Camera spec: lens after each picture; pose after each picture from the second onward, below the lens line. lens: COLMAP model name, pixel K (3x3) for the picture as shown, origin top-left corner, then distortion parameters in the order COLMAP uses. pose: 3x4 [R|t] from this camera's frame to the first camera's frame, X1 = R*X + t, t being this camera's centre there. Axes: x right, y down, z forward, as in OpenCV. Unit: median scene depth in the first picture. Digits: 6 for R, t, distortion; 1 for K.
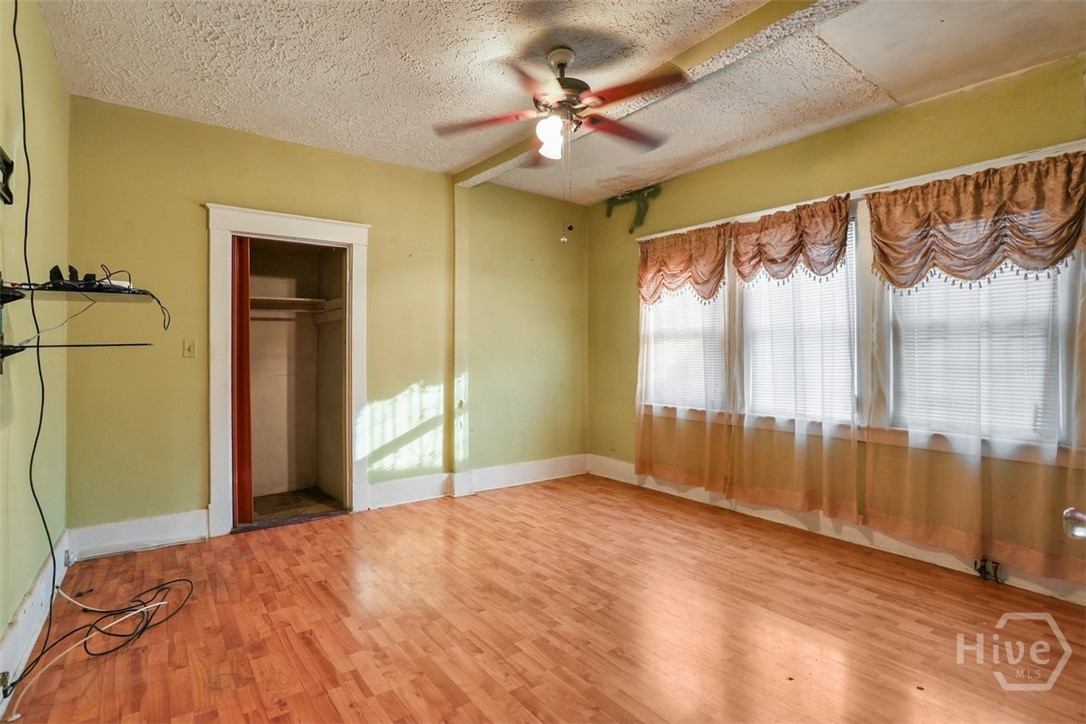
lens RADIAL K [[553.5, 0, 544.9], [0, 553.5, 358.8], [0, 0, 1]] dist [-0.064029, 0.032703]
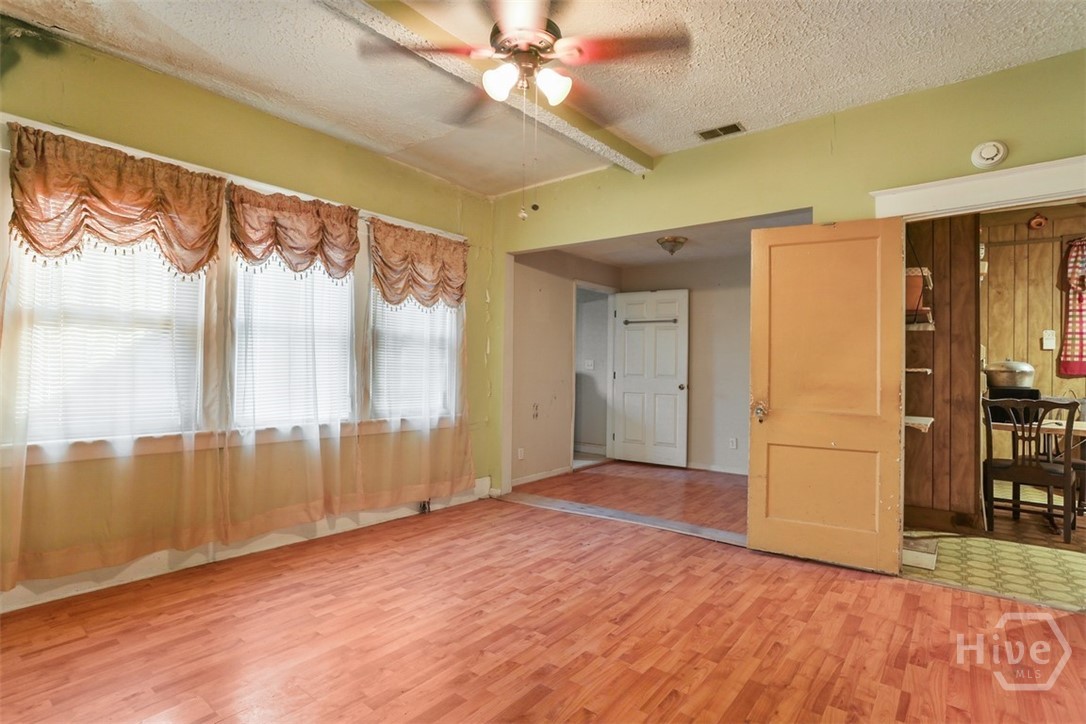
lens RADIAL K [[546.8, 0, 538.6], [0, 546.8, 356.9], [0, 0, 1]] dist [-0.064202, 0.035173]
pose [[-0.261914, 0.008263, 0.965056, -0.532681], [-0.010597, 0.999878, -0.011437, 0.000274], [-0.965033, -0.013222, -0.261795, 0.848944]]
